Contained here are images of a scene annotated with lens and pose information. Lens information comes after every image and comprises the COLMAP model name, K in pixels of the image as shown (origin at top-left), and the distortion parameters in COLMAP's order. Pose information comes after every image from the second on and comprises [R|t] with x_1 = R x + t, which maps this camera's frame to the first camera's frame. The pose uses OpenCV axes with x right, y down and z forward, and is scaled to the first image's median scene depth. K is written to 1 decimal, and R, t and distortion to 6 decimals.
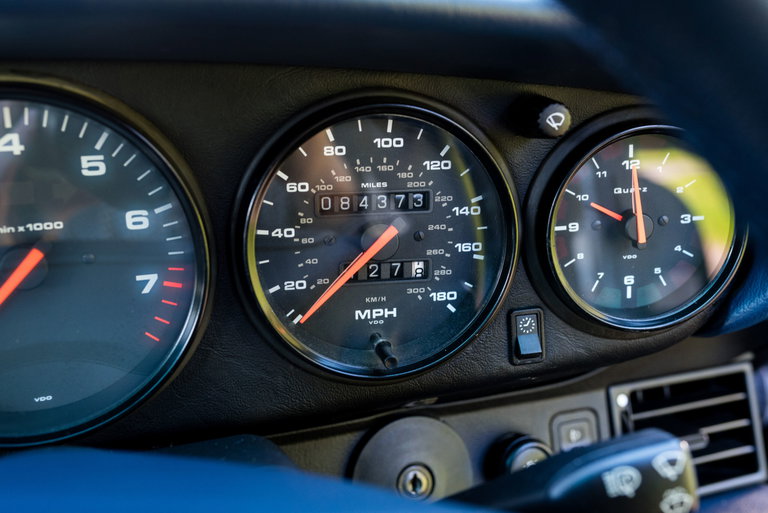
lens RADIAL K [[771.6, 0, 384.0], [0, 771.6, 256.5], [0, 0, 1]] dist [0.005894, -0.004226]
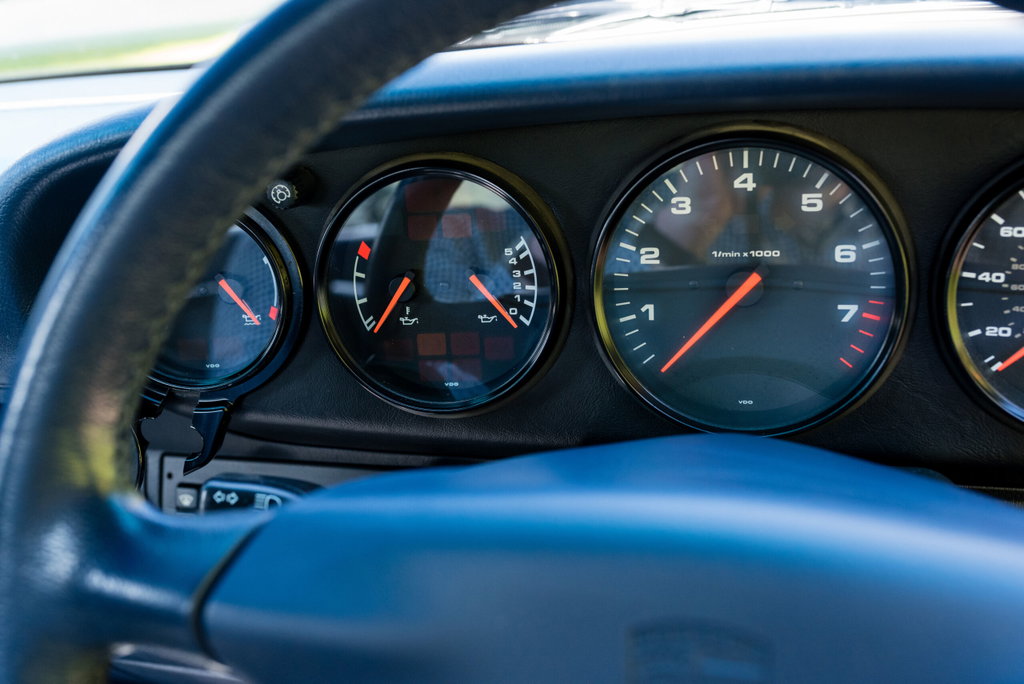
lens RADIAL K [[1028.8, 0, 512.0], [0, 1028.8, 342.0], [0, 0, 1]] dist [0.005894, -0.004226]
pose [[0.810407, 0.124935, -0.572391, 0.135163], [-0.092417, 0.992027, 0.085683, -0.004603], [0.578532, -0.016540, 0.815492, -0.424006]]
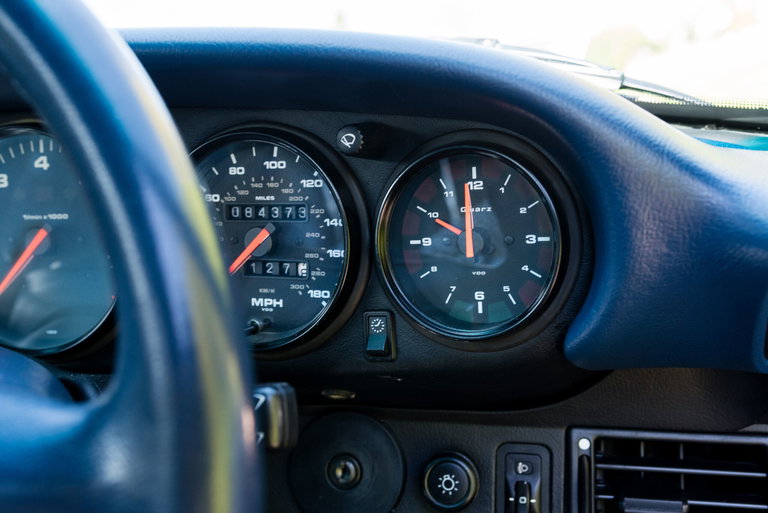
lens RADIAL K [[771.6, 0, 384.0], [0, 771.6, 256.5], [0, 0, 1]] dist [0.005894, -0.004226]
pose [[0.847262, 0.049572, -0.528857, 0.833283], [-0.108463, 0.990804, -0.080892, 0.084137], [0.519983, 0.125898, 0.844847, 0.043743]]
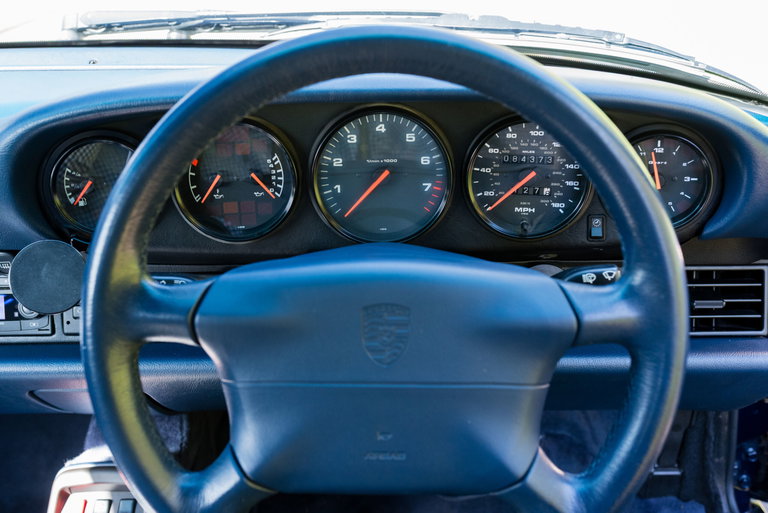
lens RADIAL K [[771.6, 0, 384.0], [0, 771.6, 256.5], [0, 0, 1]] dist [0.005894, -0.004226]
pose [[0.938710, 0.122534, -0.322195, 0.351371], [-0.080033, 0.986619, 0.142045, -0.078210], [0.335289, -0.107553, 0.935956, -1.255491]]
